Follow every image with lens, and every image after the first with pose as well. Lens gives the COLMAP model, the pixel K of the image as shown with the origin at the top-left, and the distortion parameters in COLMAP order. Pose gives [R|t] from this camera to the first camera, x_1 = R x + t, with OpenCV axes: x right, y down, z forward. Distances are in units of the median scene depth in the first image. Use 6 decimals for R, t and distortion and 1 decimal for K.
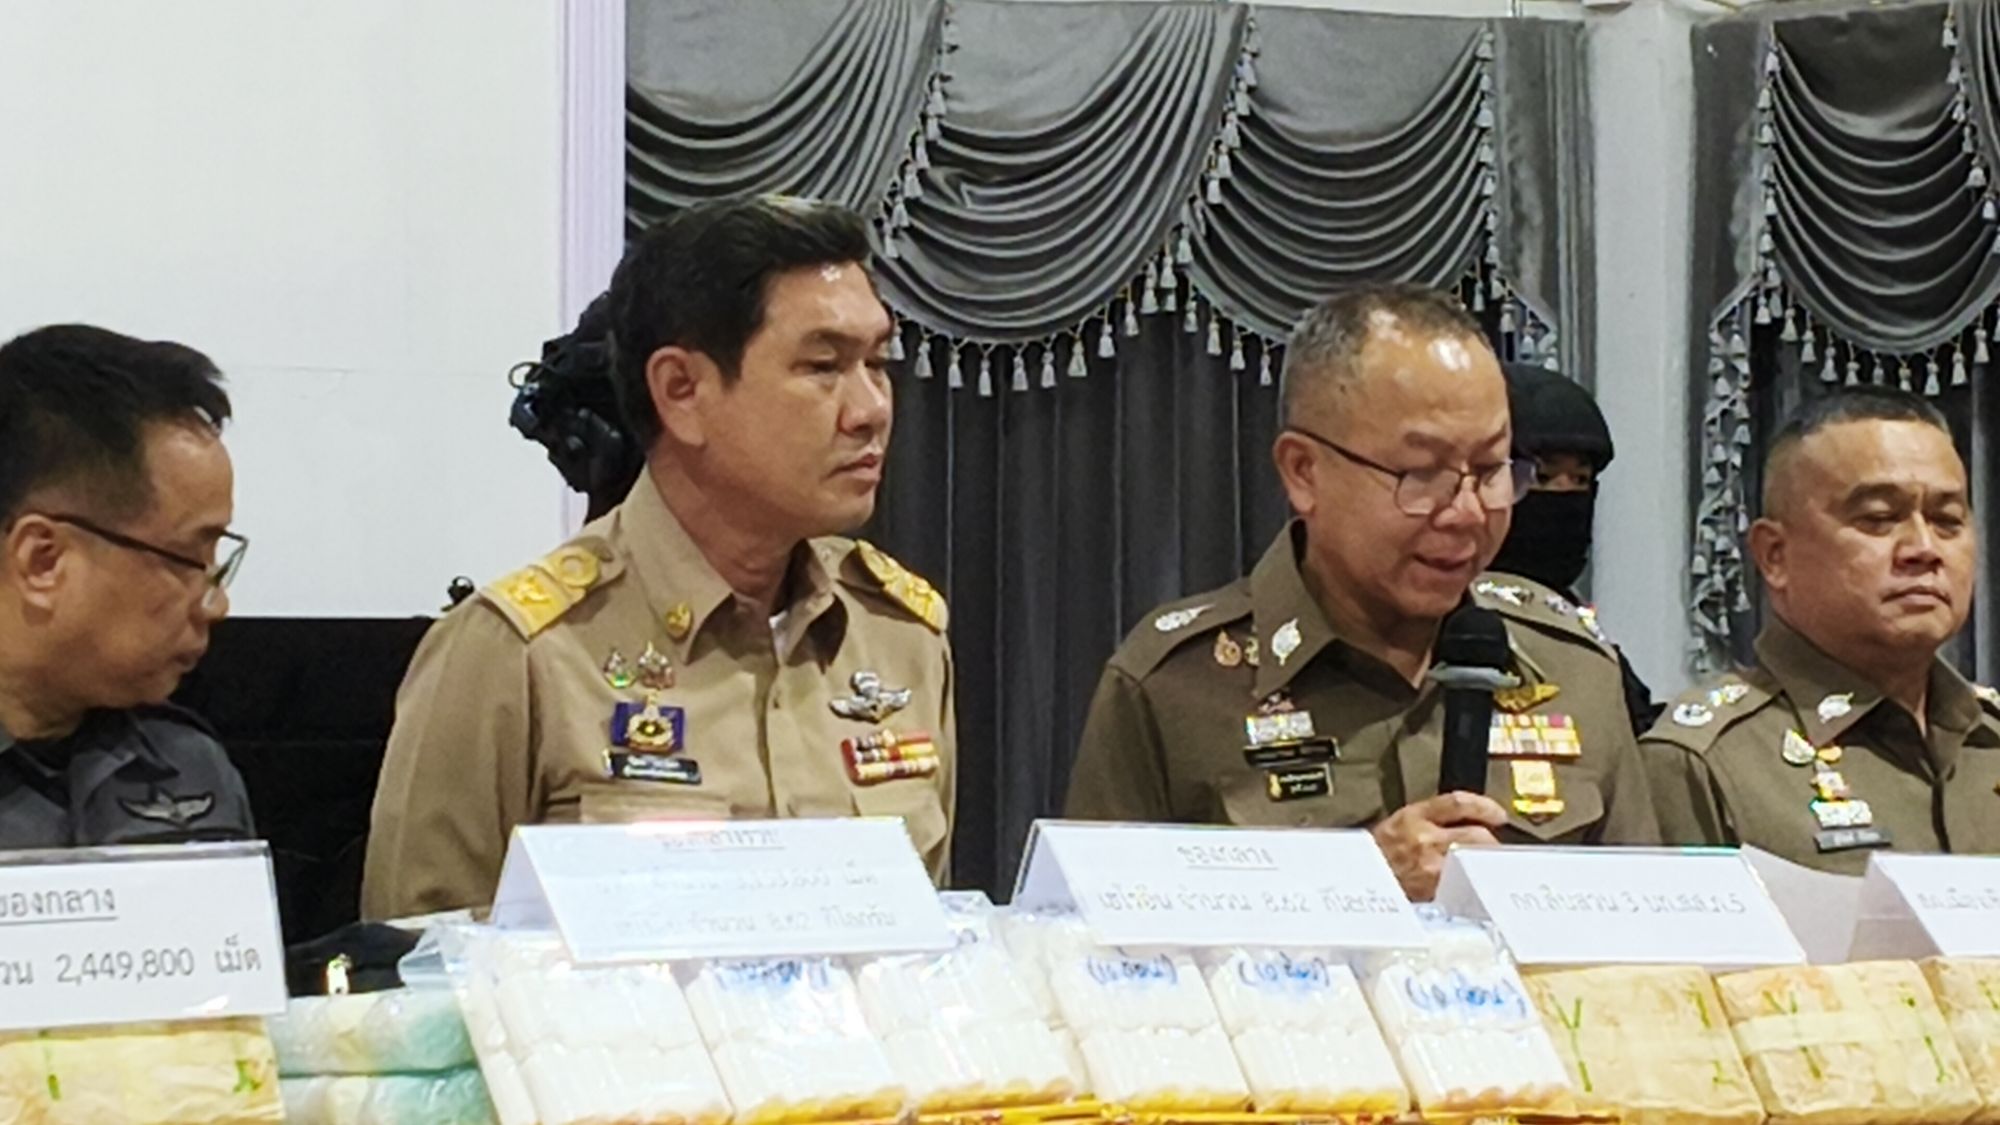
lens RADIAL K [[6389.6, 0, 1000.0], [0, 6389.6, 562.5], [0, 0, 1]] dist [0.168317, 1.293844]
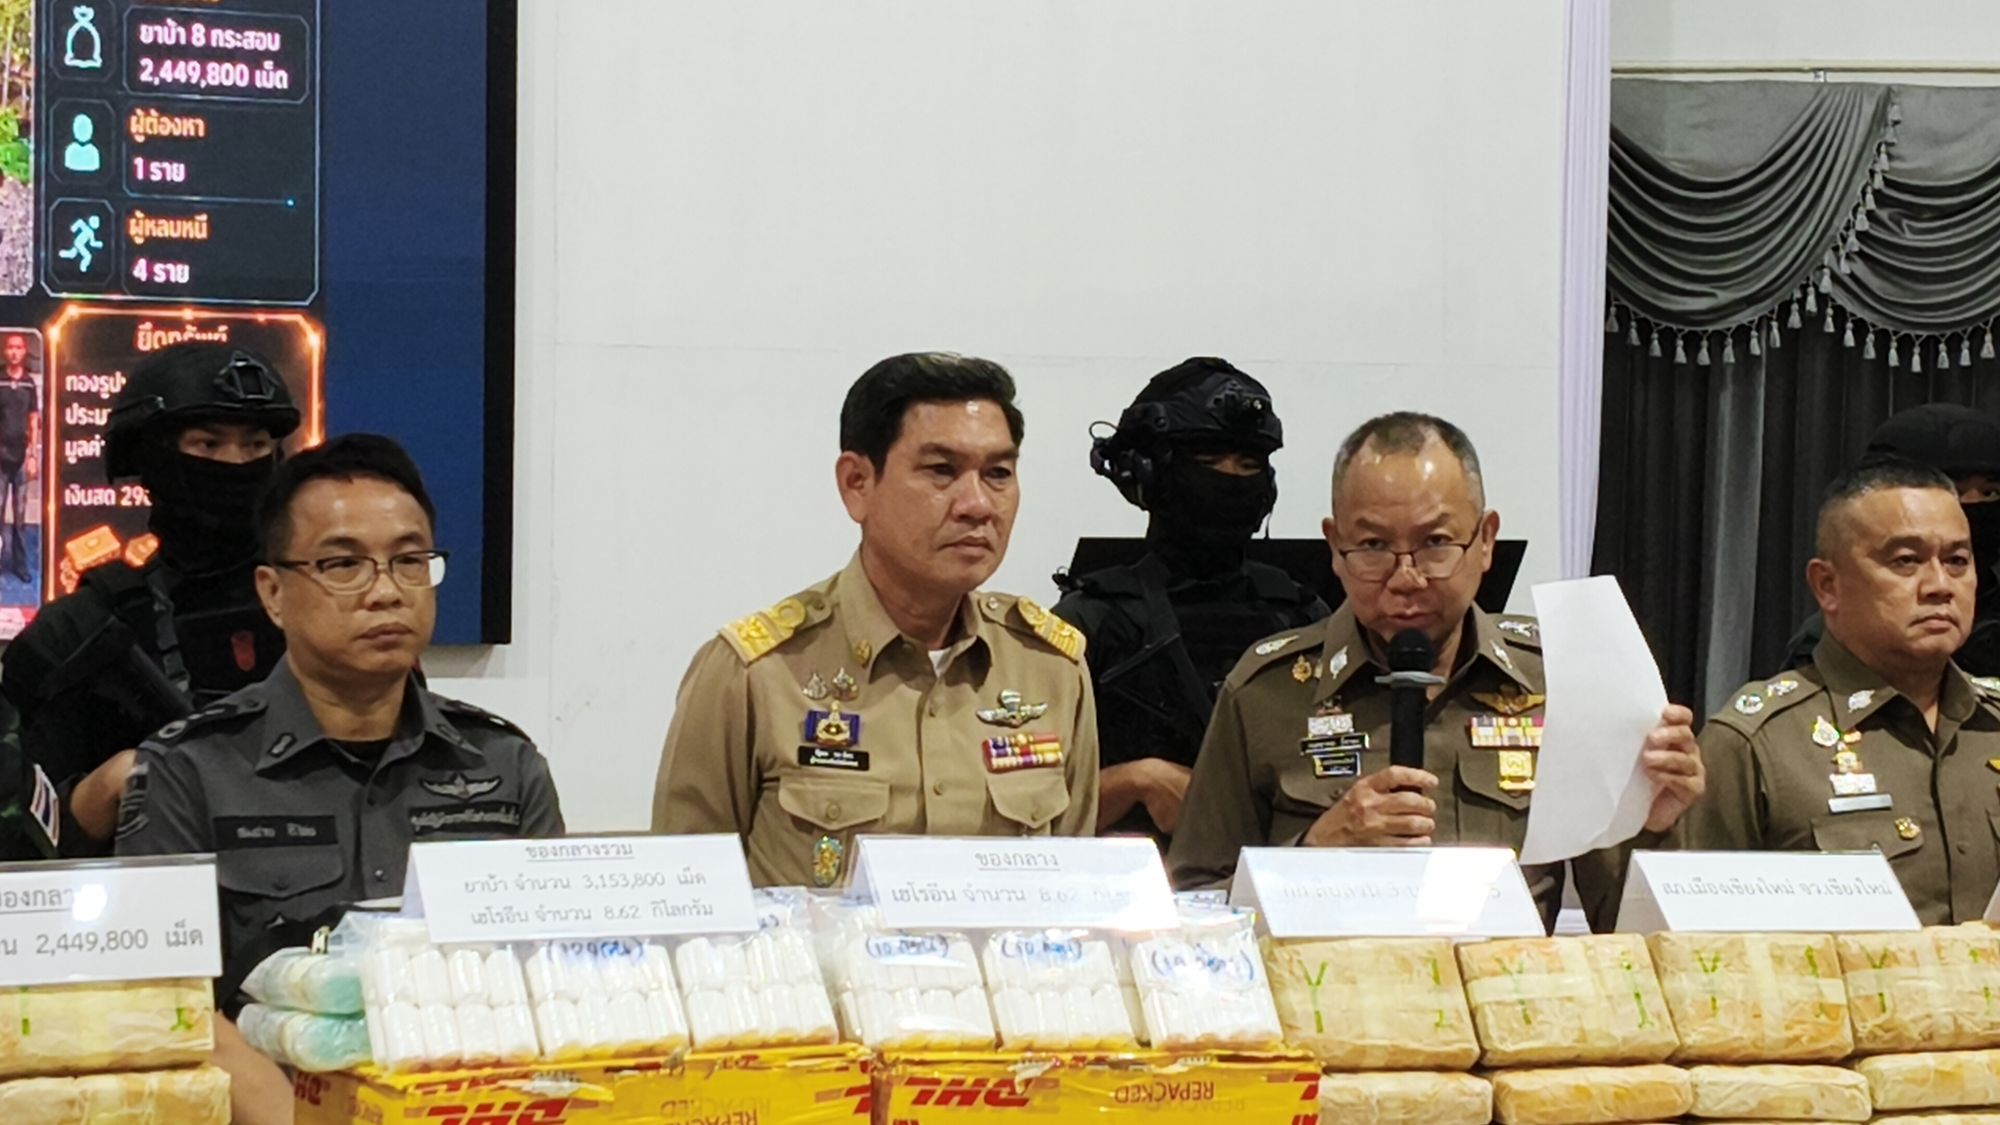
lens RADIAL K [[4377.0, 0, 1000.0], [0, 4377.0, 562.5], [0, 0, 1]] dist [0.304260, -1.869919]
pose [[0.963203, 0.013627, -0.268428, 0.263372], [-0.006334, 0.999587, 0.028017, -0.042161], [0.268699, -0.025286, 0.962892, 0.070174]]
